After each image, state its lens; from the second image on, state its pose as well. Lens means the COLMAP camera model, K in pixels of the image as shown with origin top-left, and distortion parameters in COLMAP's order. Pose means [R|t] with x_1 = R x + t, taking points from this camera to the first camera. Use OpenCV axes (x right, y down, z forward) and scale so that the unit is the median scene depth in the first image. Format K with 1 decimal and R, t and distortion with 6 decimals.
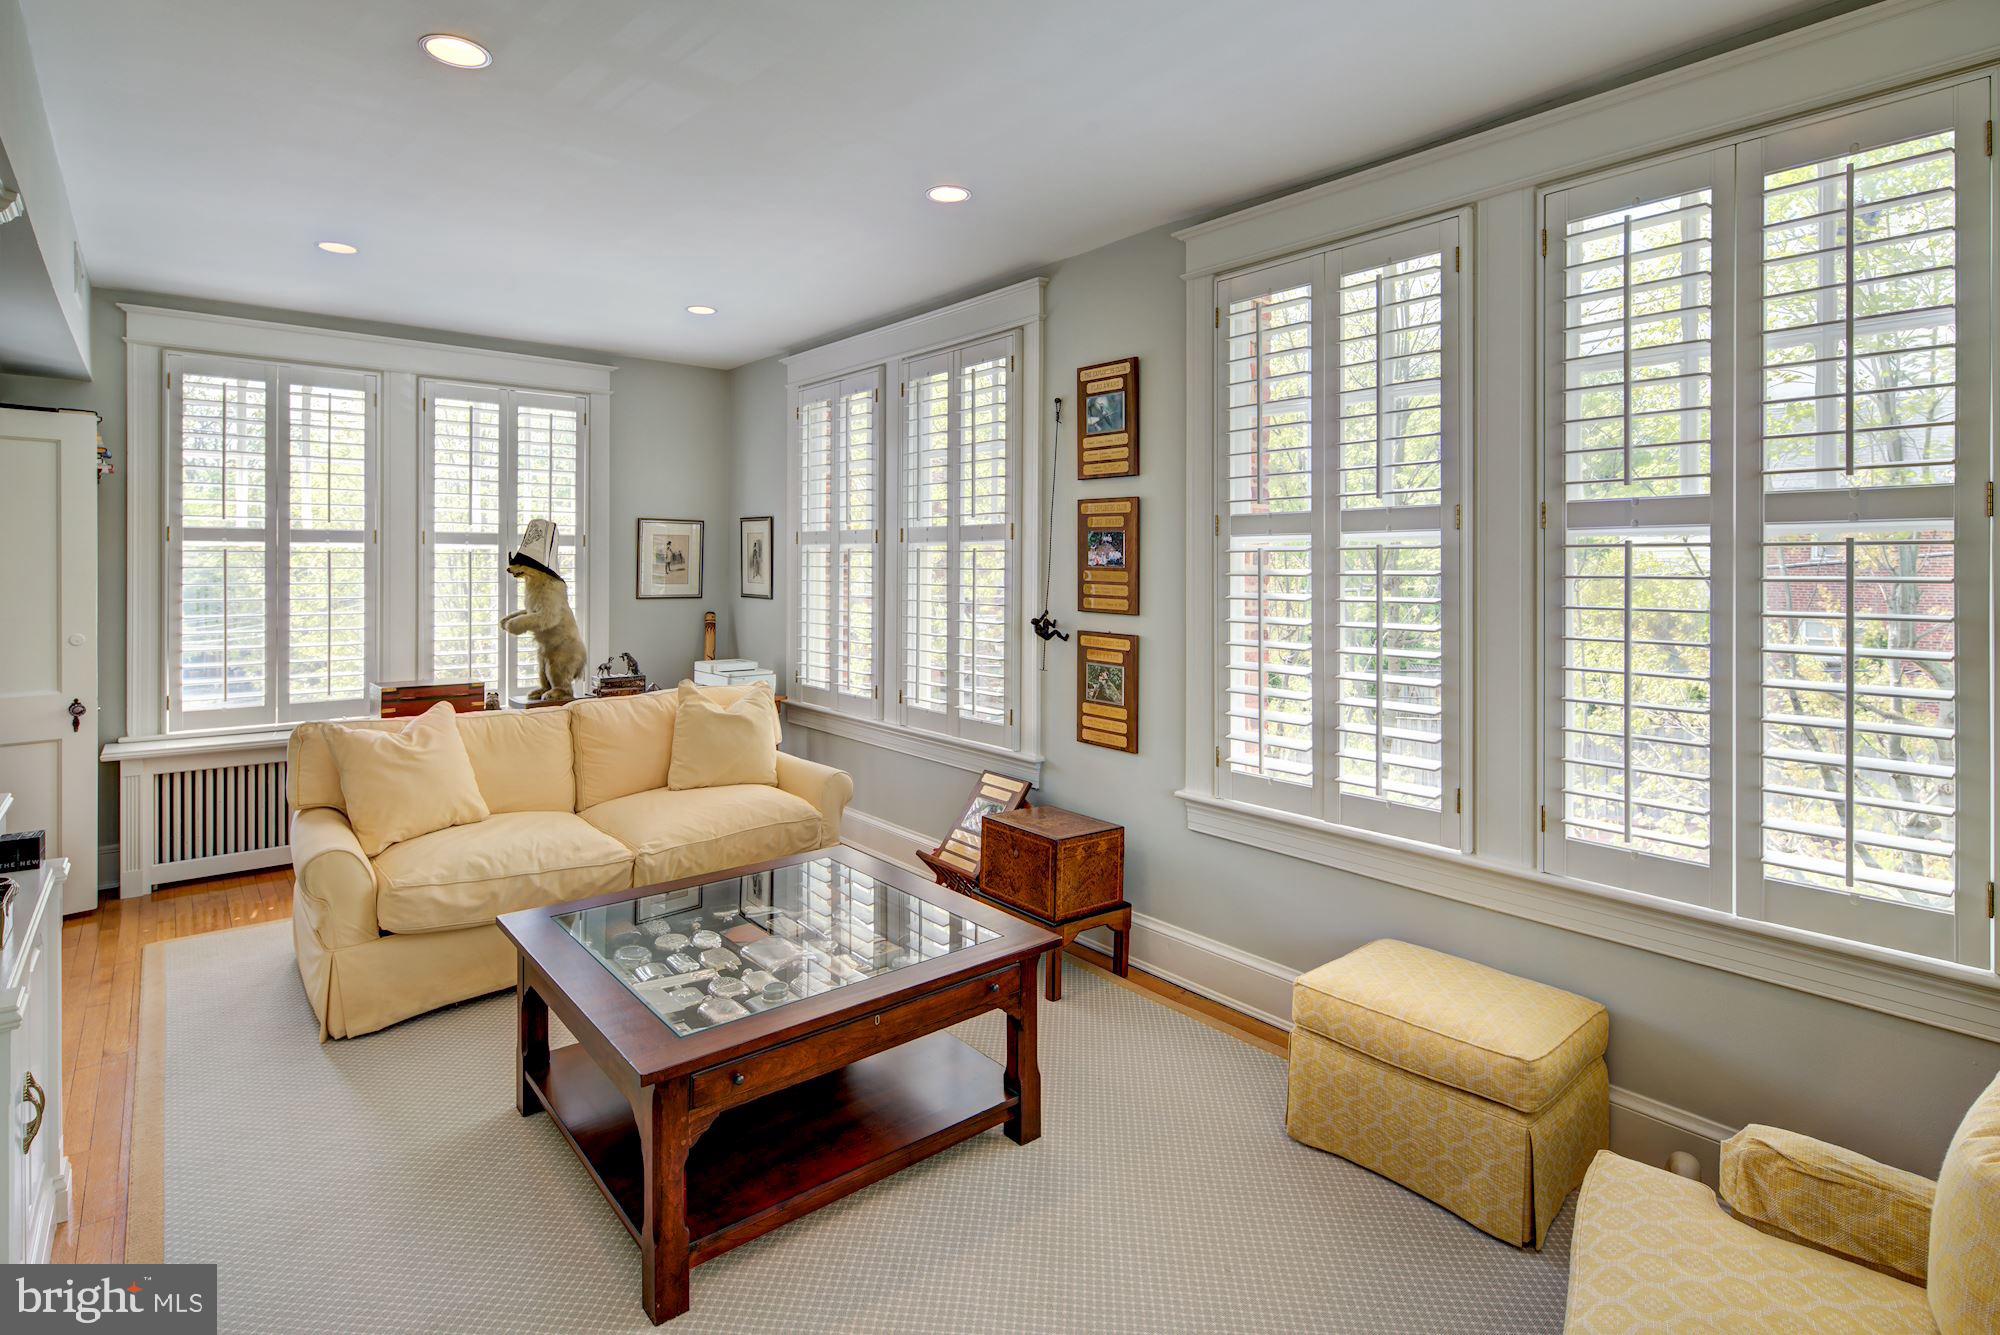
lens RADIAL K [[985.4, 0, 993.4], [0, 985.4, 544.0], [0, 0, 1]] dist [-0.026675, -0.000521]
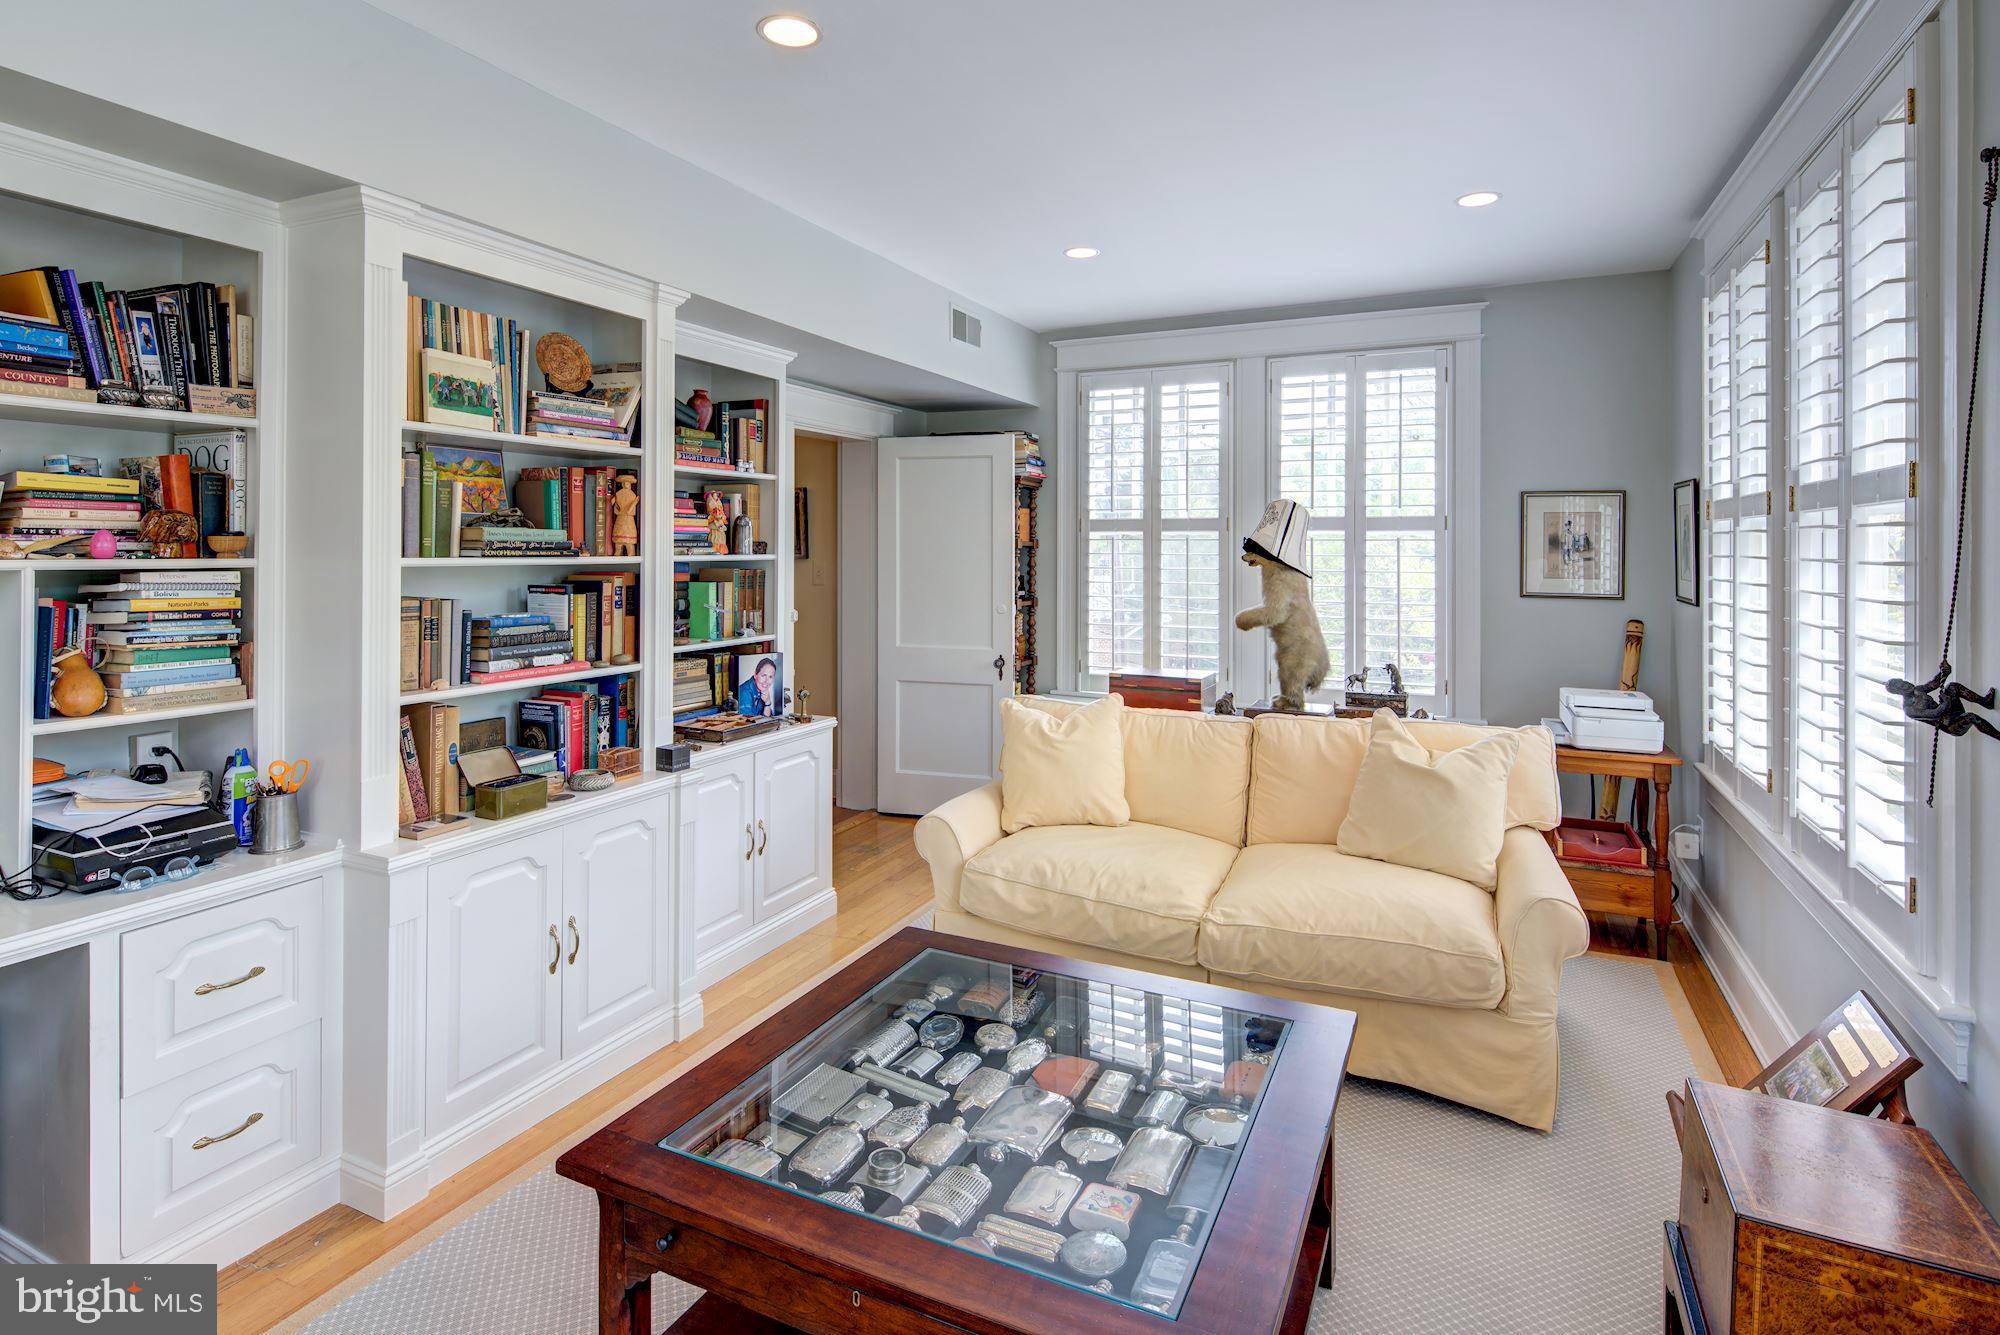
lens RADIAL K [[985.4, 0, 993.4], [0, 985.4, 544.0], [0, 0, 1]] dist [-0.026675, -0.000521]
pose [[0.405982, -0.004608, -0.913870, 0.232275], [0.015663, 0.999875, 0.001917, 0.008562], [0.913747, -0.015092, 0.406003, 0.419134]]
